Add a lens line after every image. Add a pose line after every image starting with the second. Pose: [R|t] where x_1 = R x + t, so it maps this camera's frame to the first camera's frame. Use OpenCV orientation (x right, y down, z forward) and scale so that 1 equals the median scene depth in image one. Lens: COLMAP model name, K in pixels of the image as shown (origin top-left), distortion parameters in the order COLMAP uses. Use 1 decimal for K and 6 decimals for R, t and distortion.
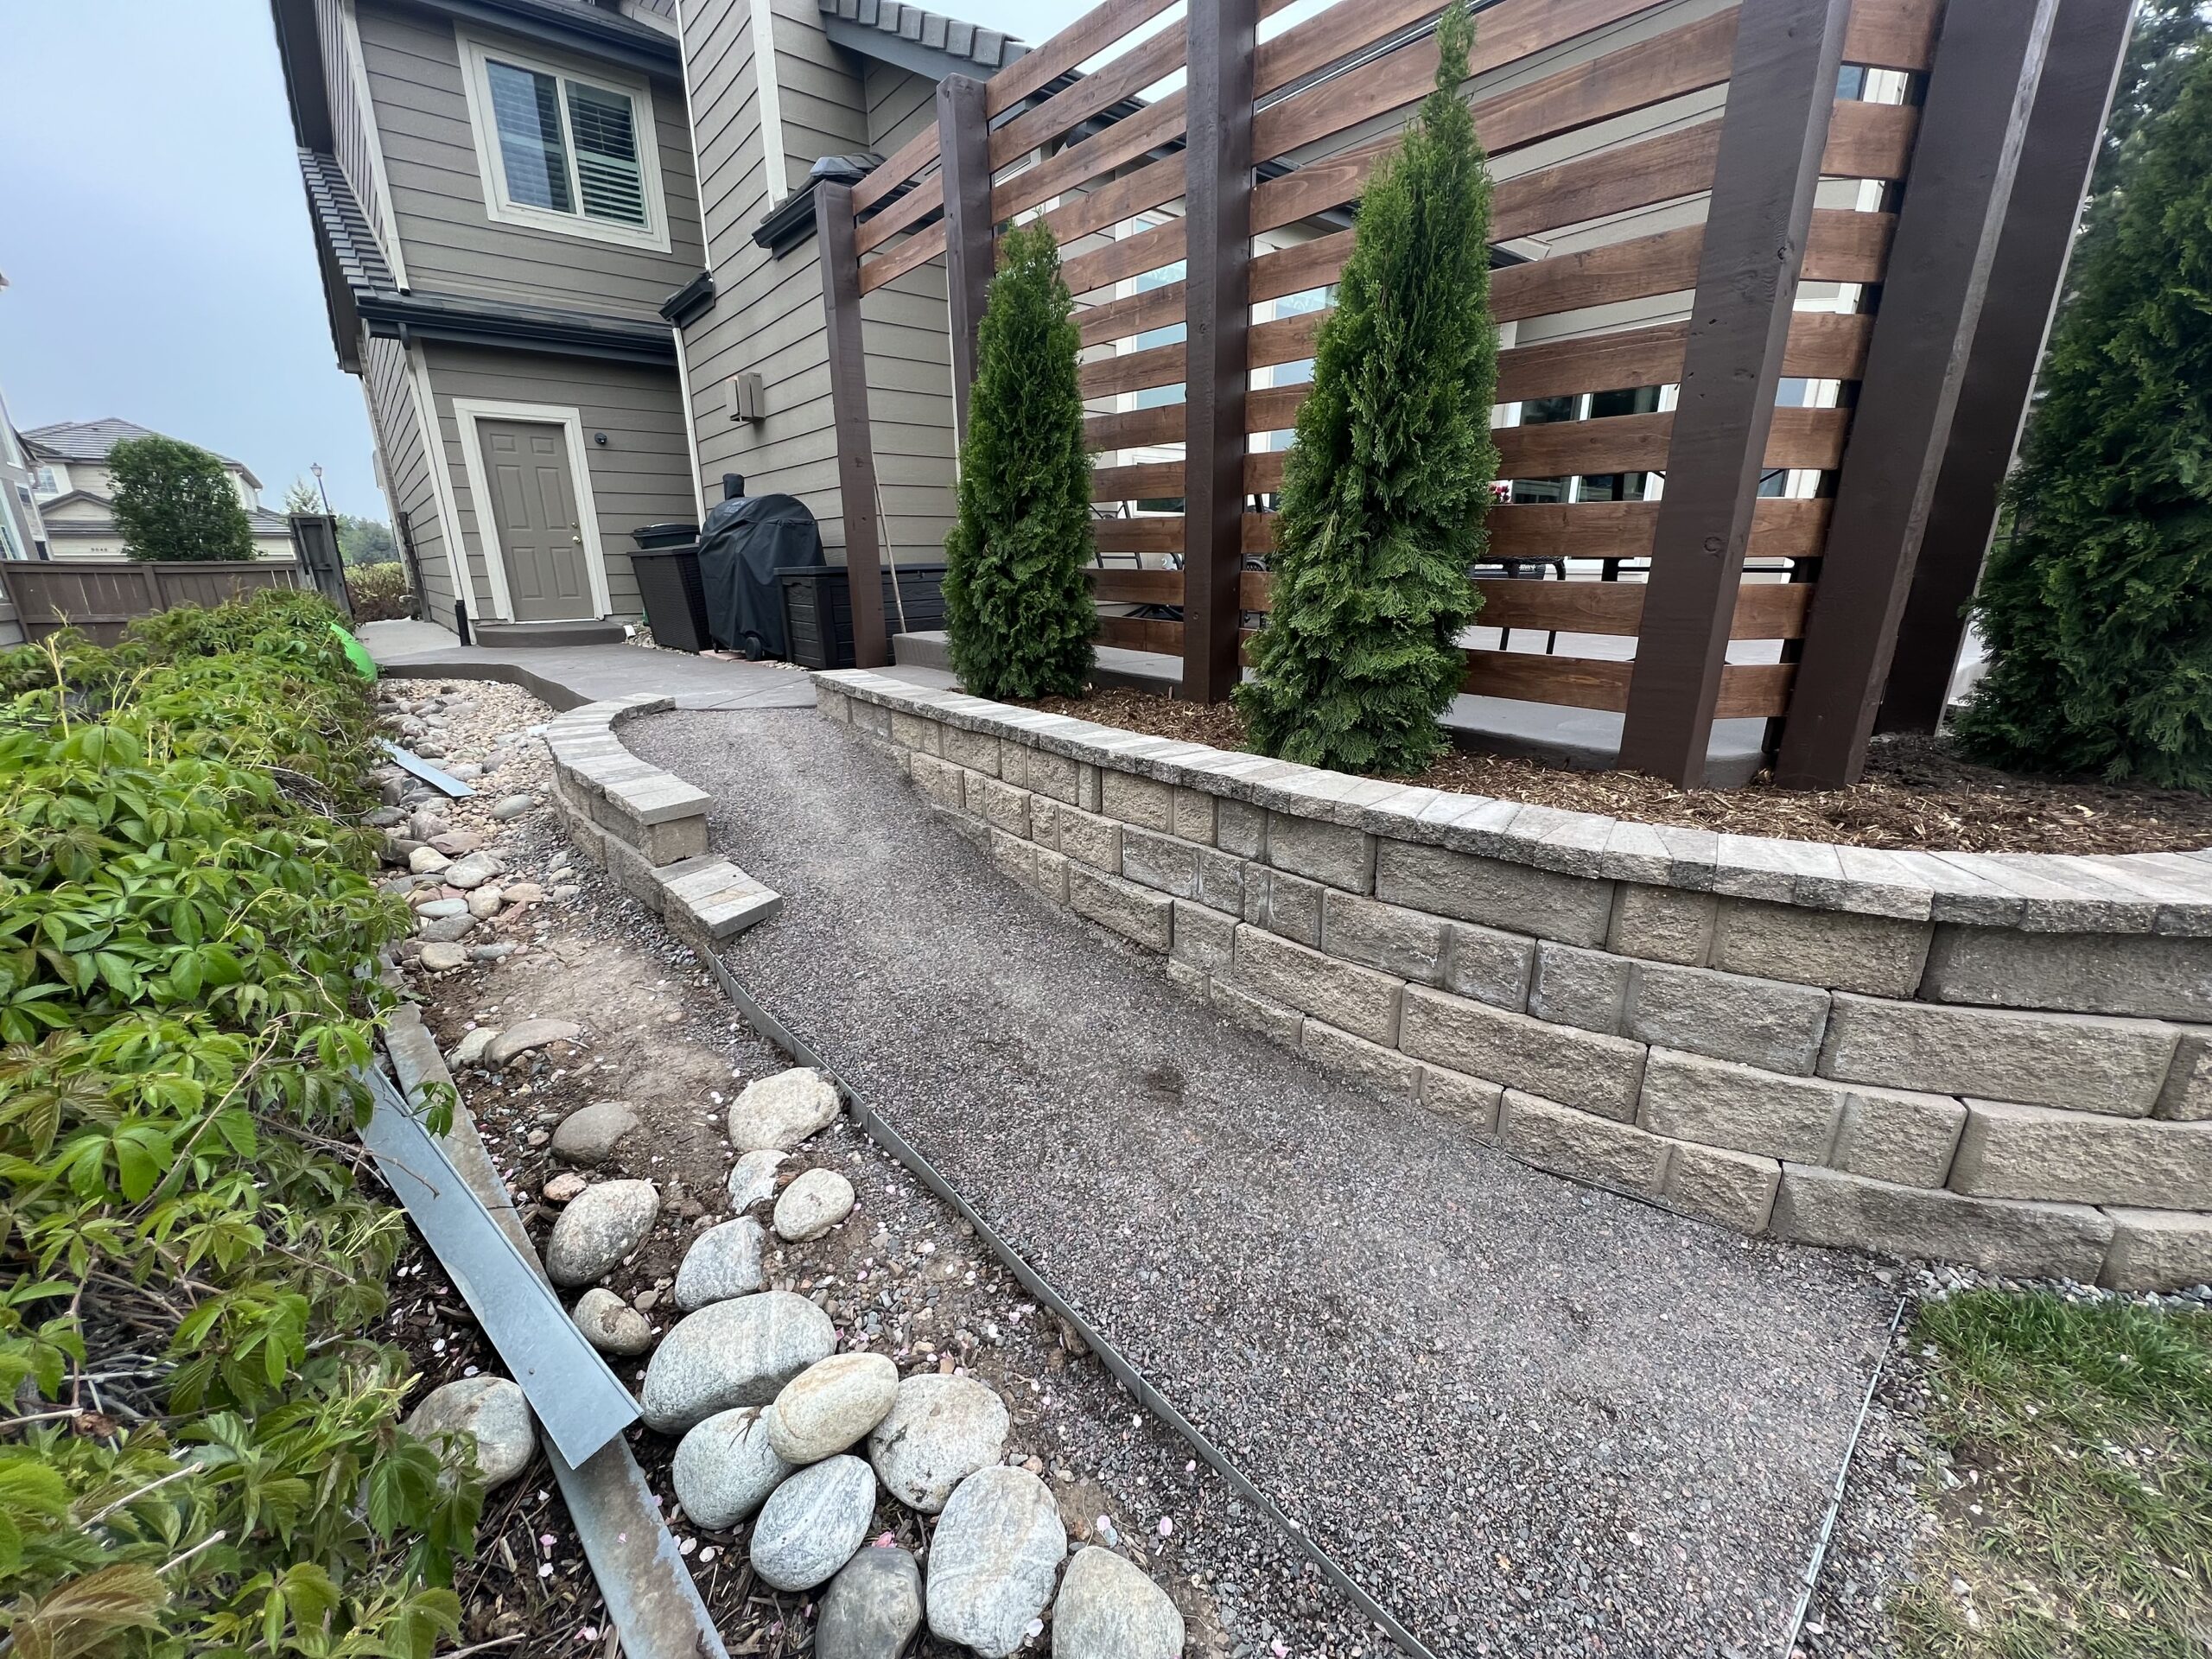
lens RADIAL K [[883.7, 0, 1107.8], [0, 883.7, 826.7], [0, 0, 1]] dist [0.002501, -0.000197]
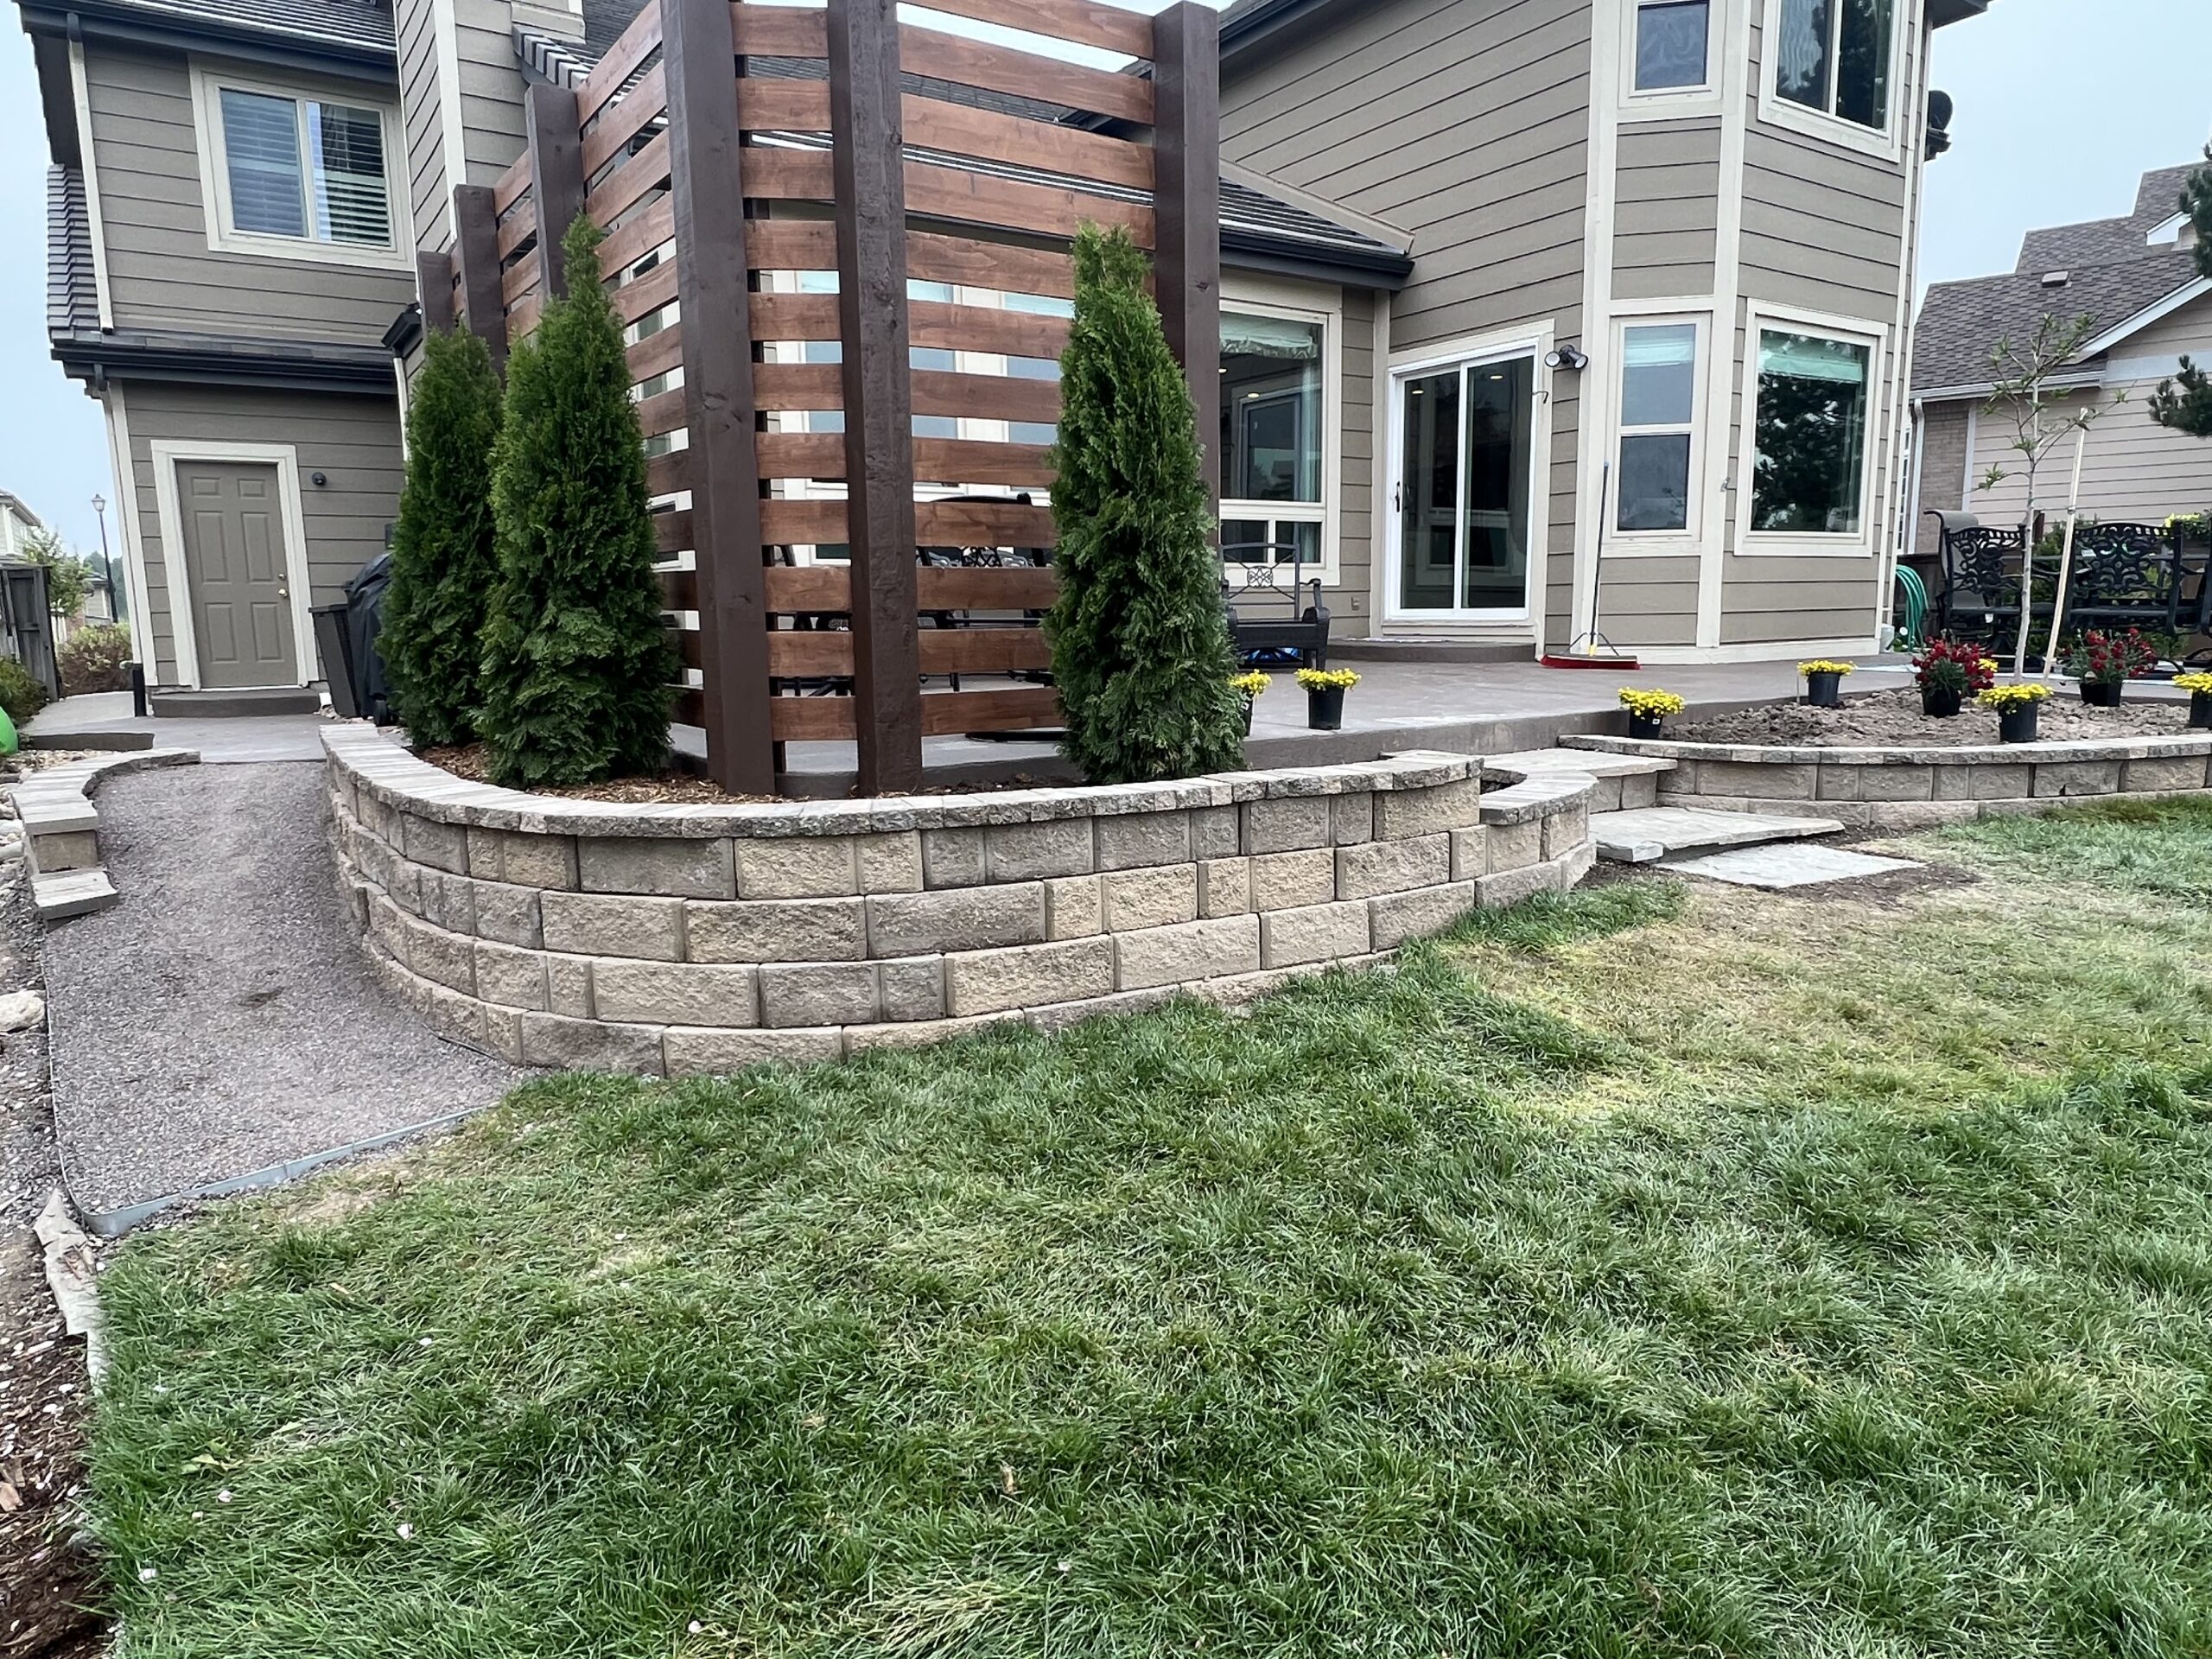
lens RADIAL K [[1390.0, 0, 1088.3], [0, 1390.0, 826.4], [0, 0, 1]] dist [0.004919, 0.001191]
pose [[0.994279, 0.007107, -0.106580, 0.342542], [-0.021627, 0.990513, -0.135707, 0.065377], [0.104604, 0.137236, 0.985000, -0.218152]]
